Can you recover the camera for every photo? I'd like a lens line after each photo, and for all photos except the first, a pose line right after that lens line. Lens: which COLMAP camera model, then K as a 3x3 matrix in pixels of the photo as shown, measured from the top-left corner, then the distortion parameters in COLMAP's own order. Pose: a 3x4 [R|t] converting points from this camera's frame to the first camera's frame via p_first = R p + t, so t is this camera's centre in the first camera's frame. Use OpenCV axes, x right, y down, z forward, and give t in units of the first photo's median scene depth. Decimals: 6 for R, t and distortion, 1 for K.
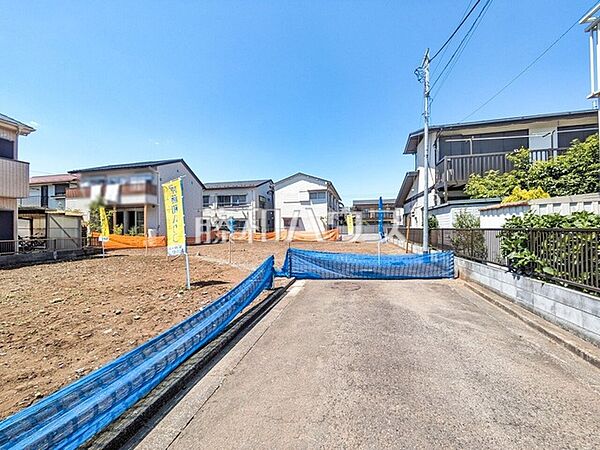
lens RADIAL K [[237.2, 0, 300.0], [0, 237.2, 225.0], [0, 0, 1]] dist [0.000409, 0.000889]
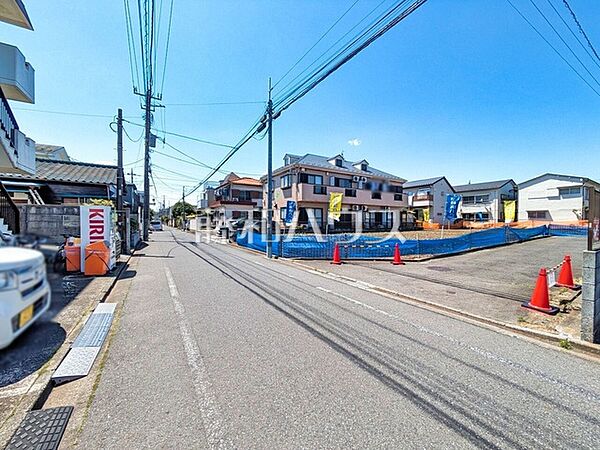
lens RADIAL K [[237.2, 0, 300.0], [0, 237.2, 225.0], [0, 0, 1]] dist [0.000409, 0.000889]
pose [[0.711000, 0.015941, -0.703011, -0.046164], [0.003376, 0.999654, 0.026082, 0.007506], [0.703183, -0.020918, 0.710701, -0.804188]]
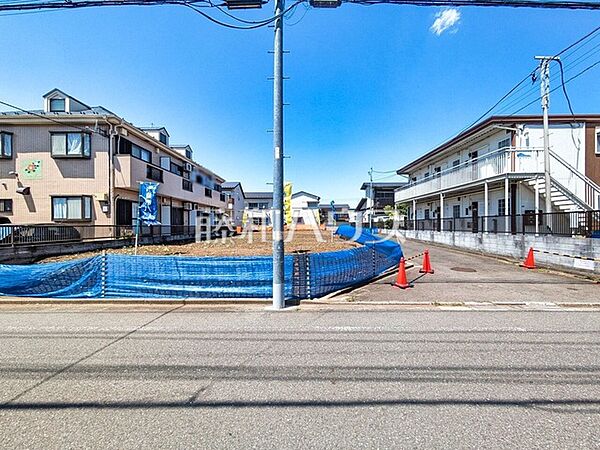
lens RADIAL K [[237.2, 0, 300.0], [0, 237.2, 225.0], [0, 0, 1]] dist [0.000409, 0.000889]
pose [[0.974522, 0.004848, 0.224240, -0.425403], [-0.007466, 0.999913, 0.010832, 0.009662], [-0.224168, -0.012231, 0.974474, -0.725594]]
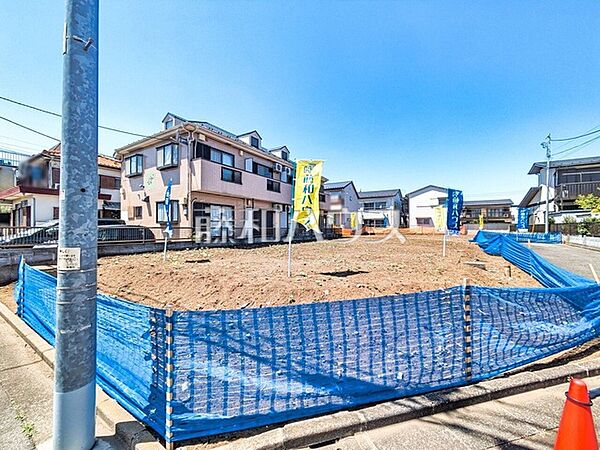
lens RADIAL K [[237.2, 0, 300.0], [0, 237.2, 225.0], [0, 0, 1]] dist [0.000409, 0.000889]
pose [[0.950407, 0.006158, -0.310948, -0.308368], [-0.004973, 0.999977, 0.004605, 0.009854], [0.310969, -0.002830, 0.950416, -0.578683]]
